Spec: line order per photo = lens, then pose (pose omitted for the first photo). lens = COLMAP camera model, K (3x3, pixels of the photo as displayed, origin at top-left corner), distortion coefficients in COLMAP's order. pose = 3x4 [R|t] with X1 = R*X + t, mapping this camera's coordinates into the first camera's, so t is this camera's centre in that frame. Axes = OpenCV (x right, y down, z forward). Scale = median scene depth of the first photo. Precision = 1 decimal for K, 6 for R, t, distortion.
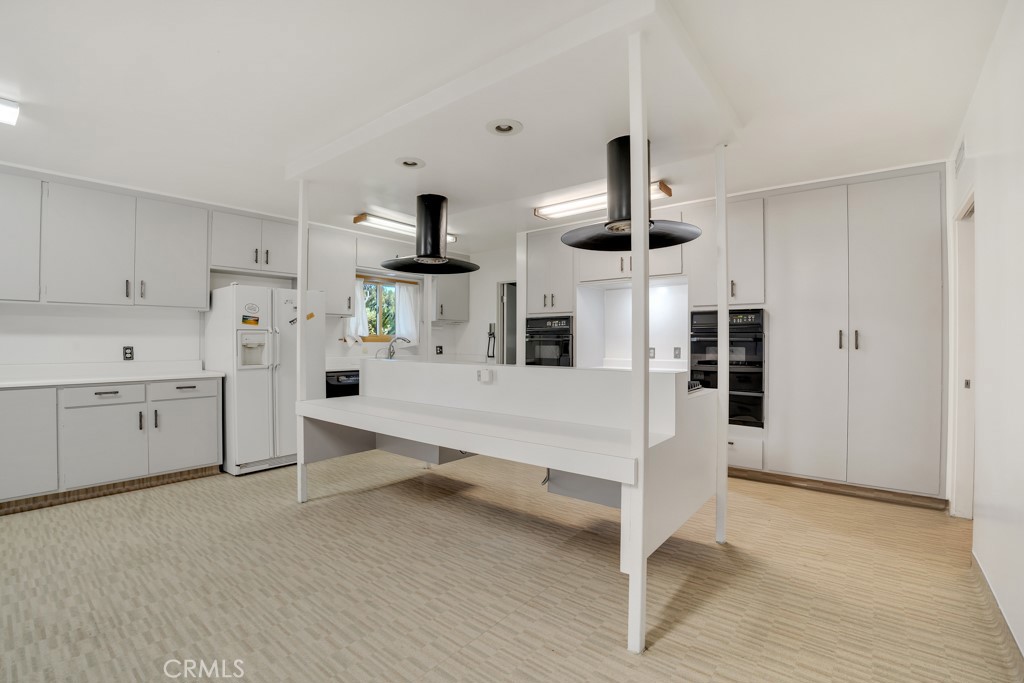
lens RADIAL K [[463.2, 0, 504.5], [0, 463.2, 339.9], [0, 0, 1]] dist [-0.030254, 0.002583]
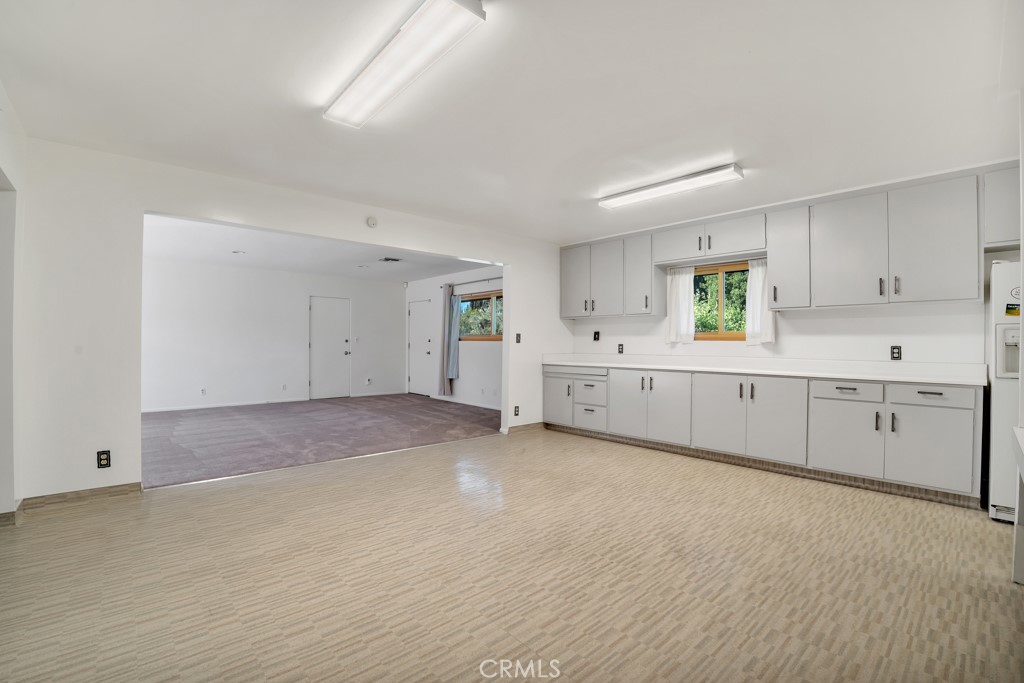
lens RADIAL K [[463.2, 0, 502.3], [0, 463.2, 346.7], [0, 0, 1]] dist [-0.030254, 0.002583]
pose [[-0.136804, 0.013669, -0.990504, 0.250128], [0.001359, 0.999906, 0.013611, 0.002698], [0.990597, 0.000516, -0.136809, 0.303122]]
